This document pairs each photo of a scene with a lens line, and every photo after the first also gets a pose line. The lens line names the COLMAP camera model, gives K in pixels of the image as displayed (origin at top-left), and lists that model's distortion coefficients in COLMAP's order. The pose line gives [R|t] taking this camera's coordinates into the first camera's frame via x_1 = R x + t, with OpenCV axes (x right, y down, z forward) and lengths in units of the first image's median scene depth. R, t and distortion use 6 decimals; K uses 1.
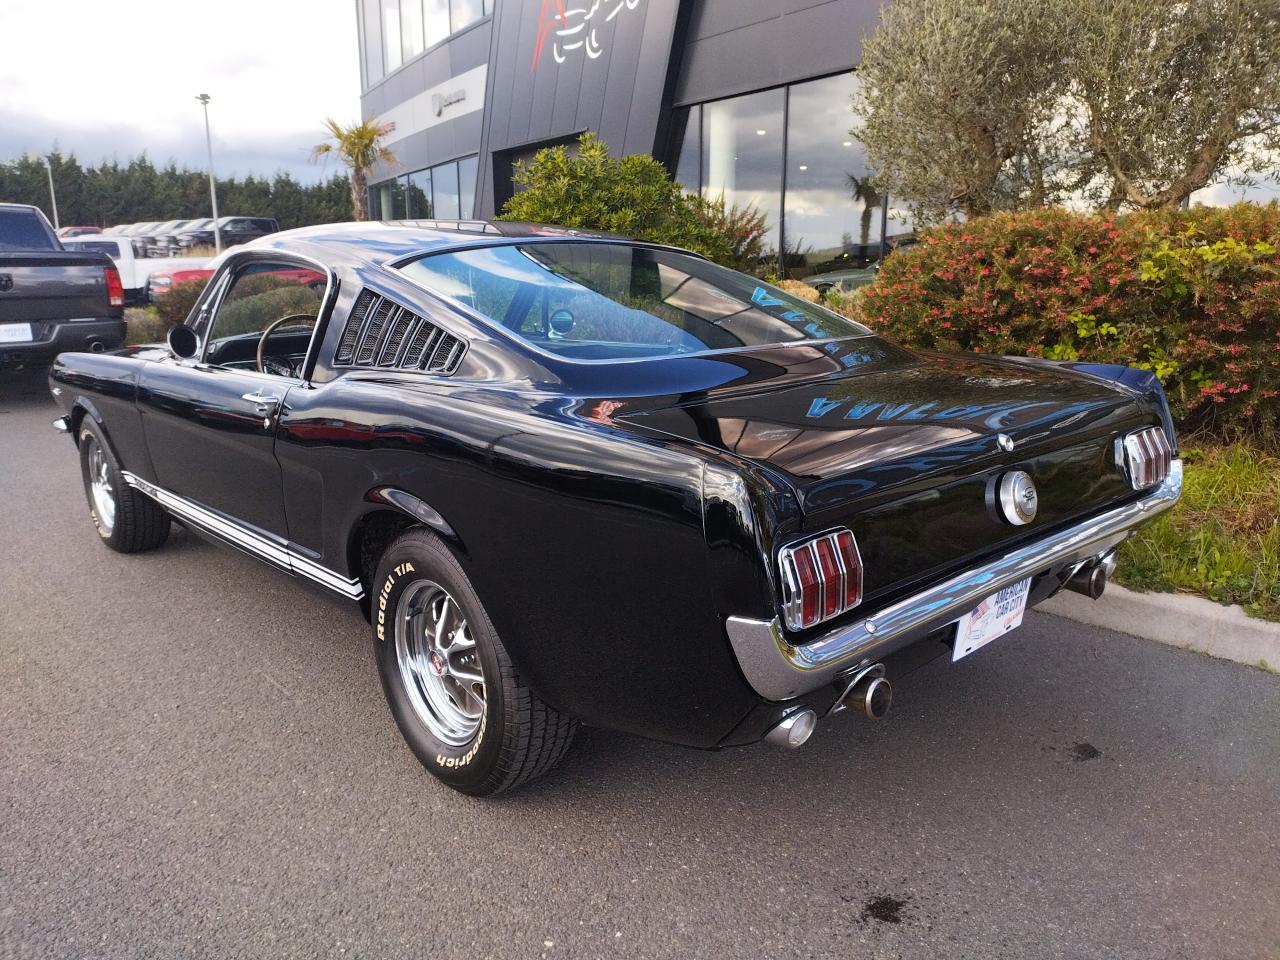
lens RADIAL K [[972.2, 0, 663.4], [0, 972.2, 516.1], [0, 0, 1]] dist [0.014094, -0.009550]
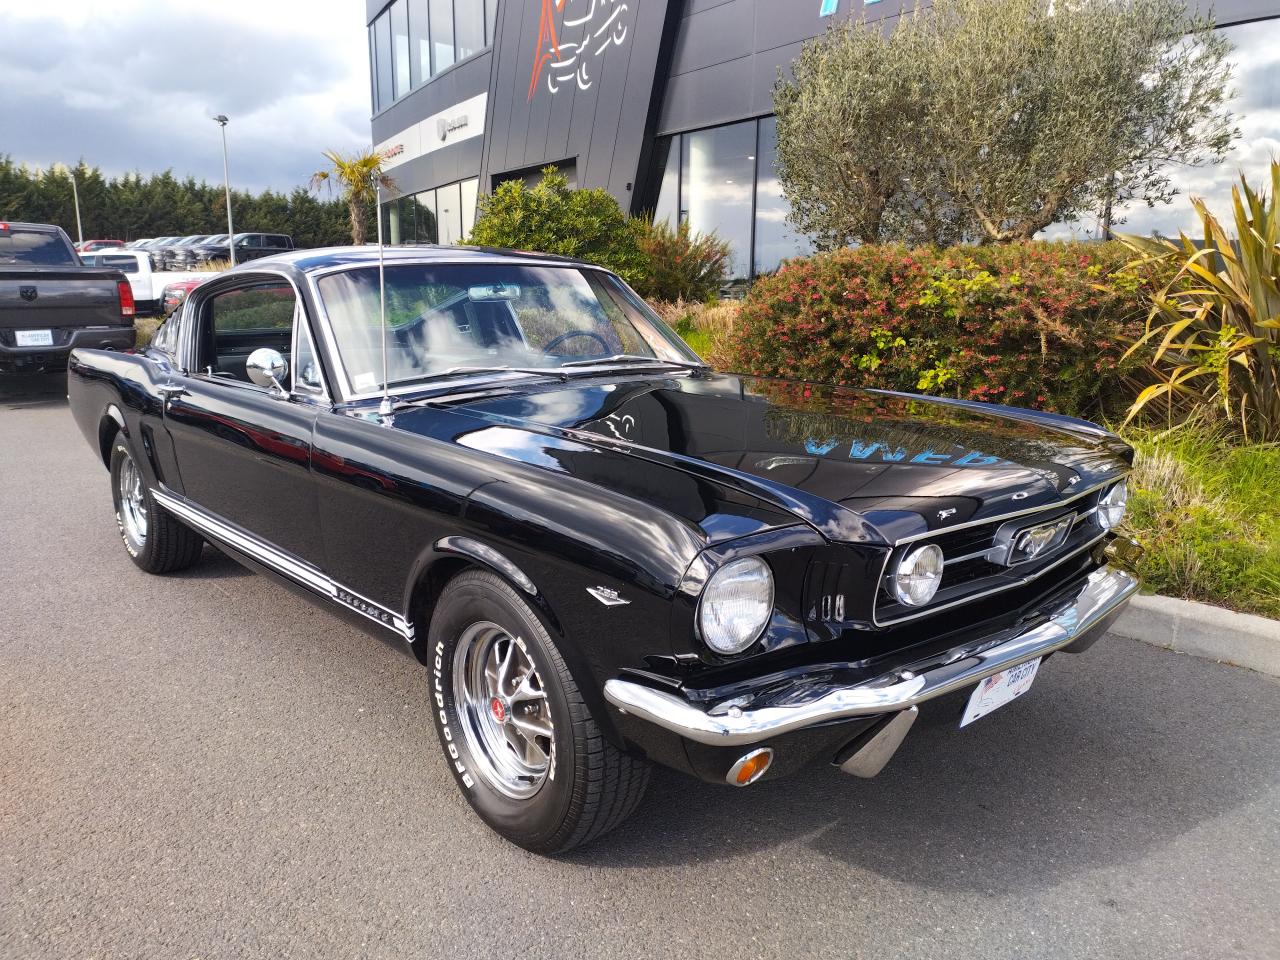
lens RADIAL K [[995.0, 0, 677.7], [0, 995.0, 522.8], [0, 0, 1]] dist [0.022930, -0.001907]
pose [[0.999772, 0.014232, -0.015896, 0.054528], [-0.014475, 0.999779, -0.015231, 0.018437], [0.015676, 0.015457, 0.999758, -0.081948]]
